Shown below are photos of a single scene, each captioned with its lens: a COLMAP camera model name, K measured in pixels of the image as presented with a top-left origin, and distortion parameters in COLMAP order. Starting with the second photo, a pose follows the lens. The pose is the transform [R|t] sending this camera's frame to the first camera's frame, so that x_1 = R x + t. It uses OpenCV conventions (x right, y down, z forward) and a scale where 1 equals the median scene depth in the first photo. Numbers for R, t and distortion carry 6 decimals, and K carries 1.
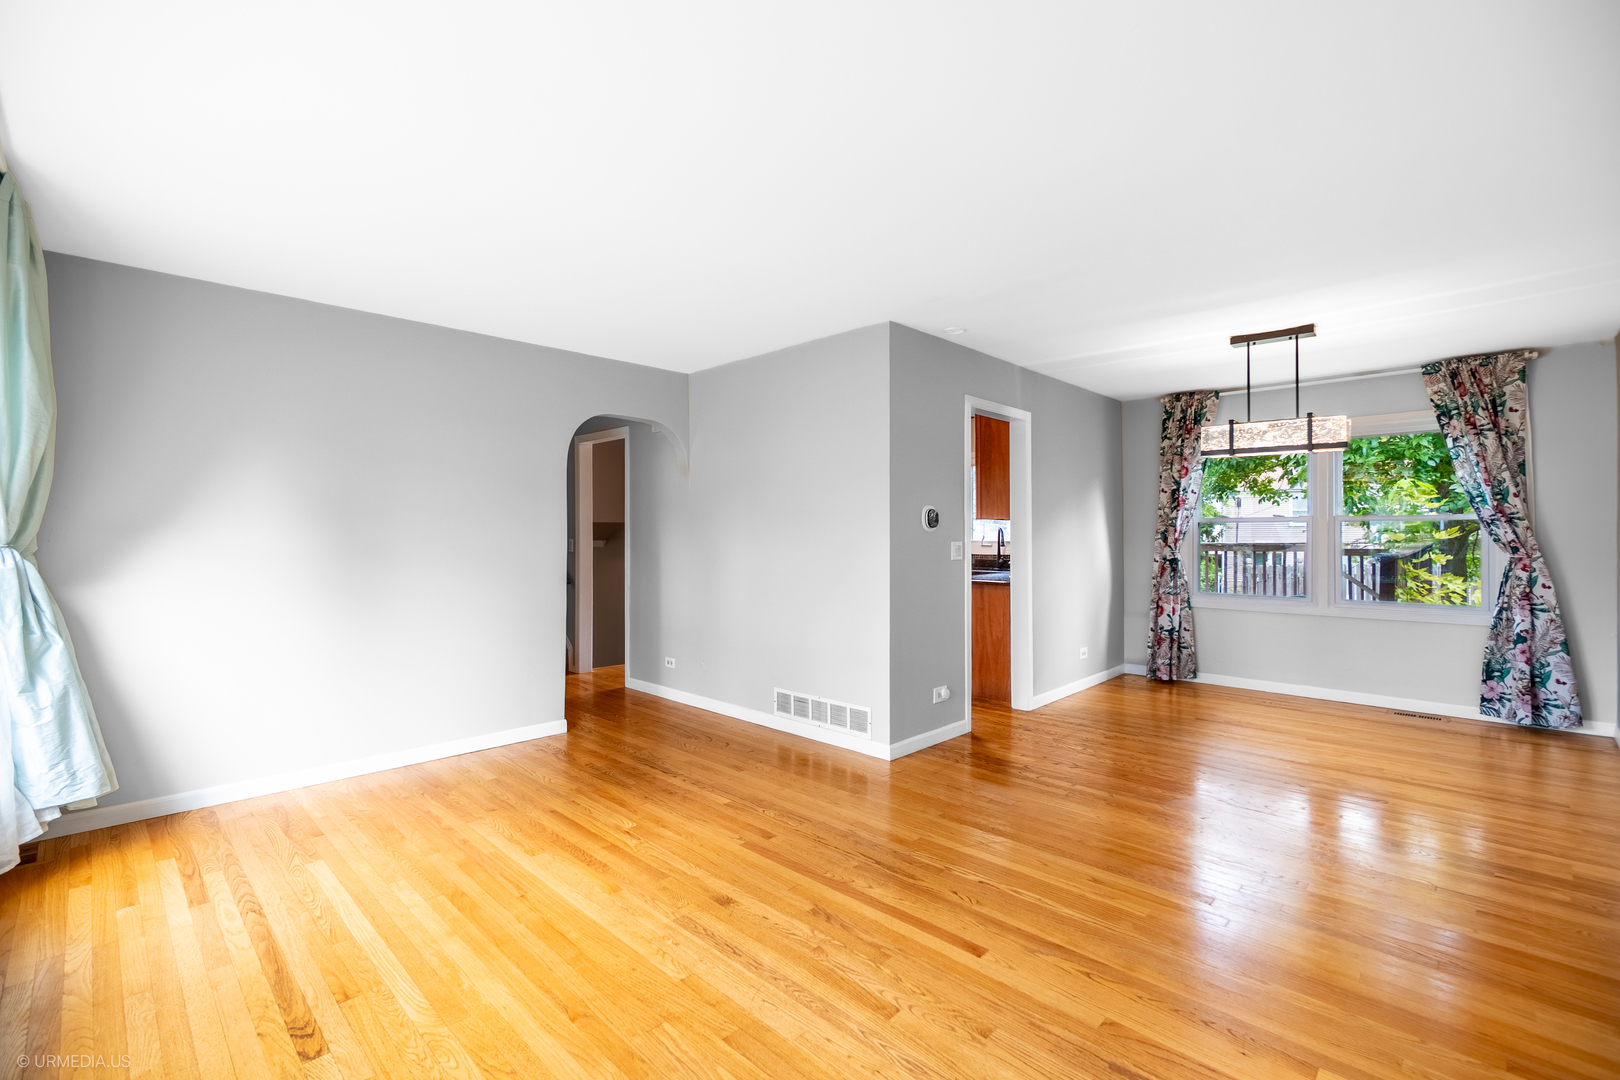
lens RADIAL K [[702.7, 0, 796.8], [0, 702.7, 538.6], [0, 0, 1]] dist [-0.001871, -0.000134]
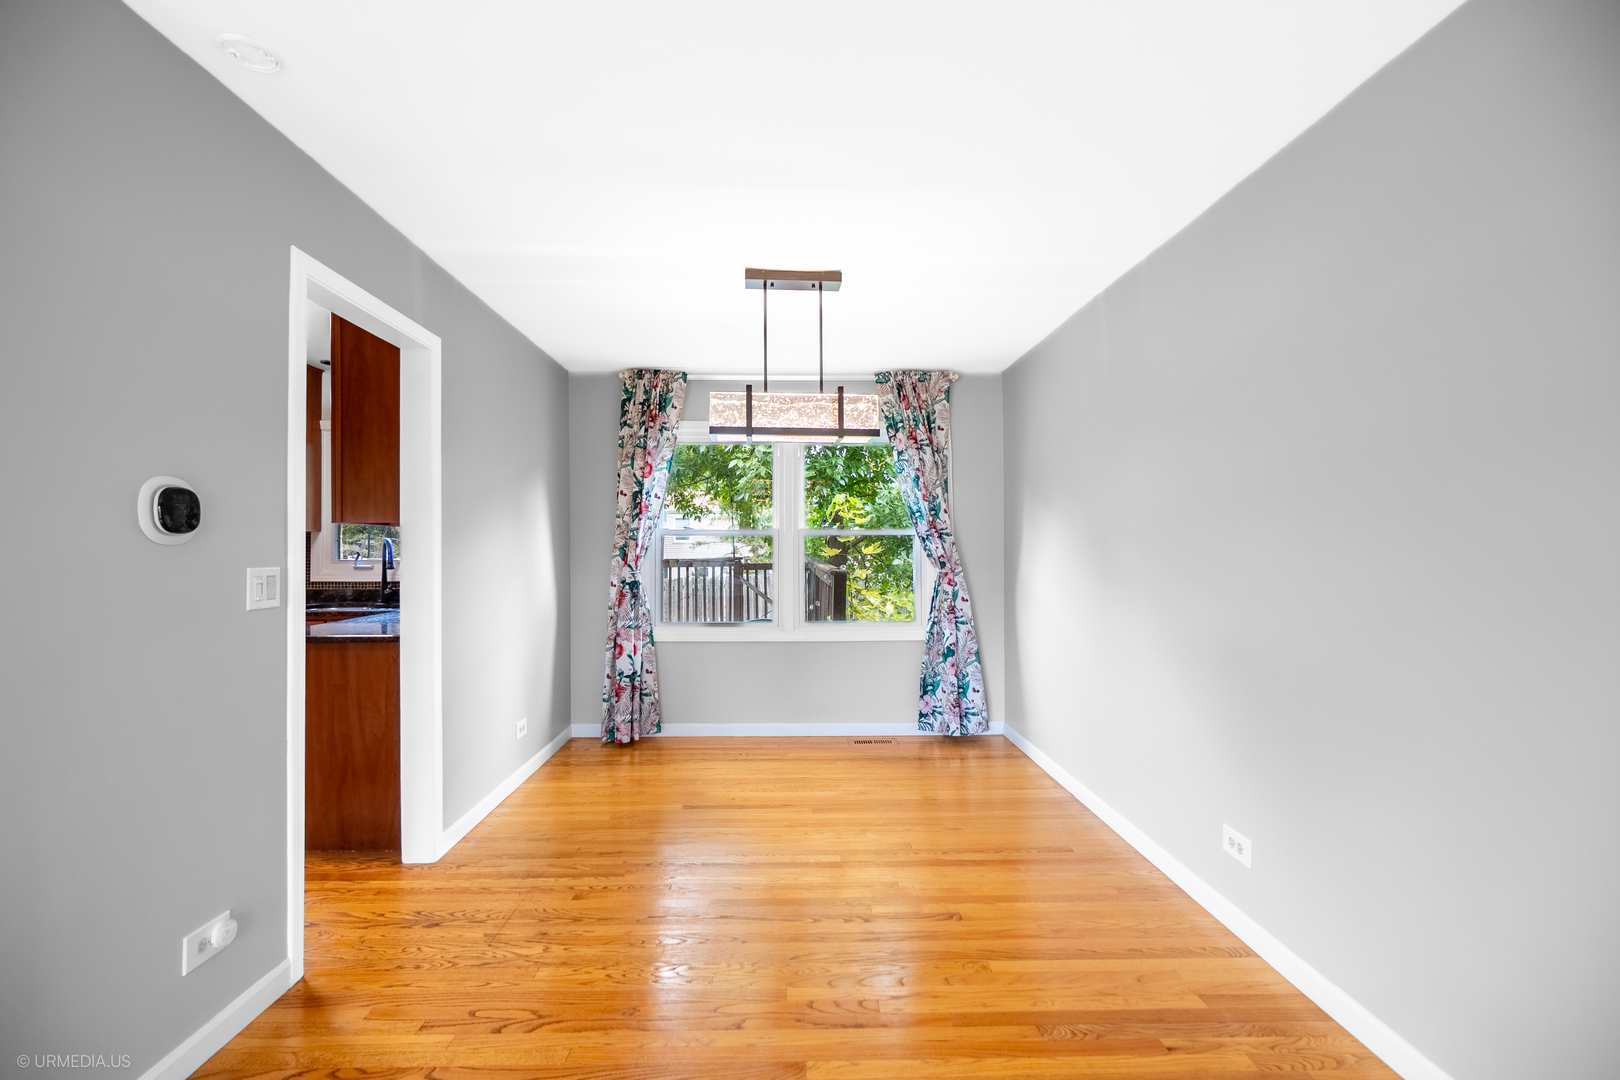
lens RADIAL K [[702.7, 0, 796.8], [0, 702.7, 538.6], [0, 0, 1]] dist [-0.001871, -0.000134]
pose [[0.697170, 0.010756, 0.716826, 0.136940], [0.005495, 0.999778, -0.020346, -0.002464], [-0.716885, 0.018123, 0.696956, 0.427470]]
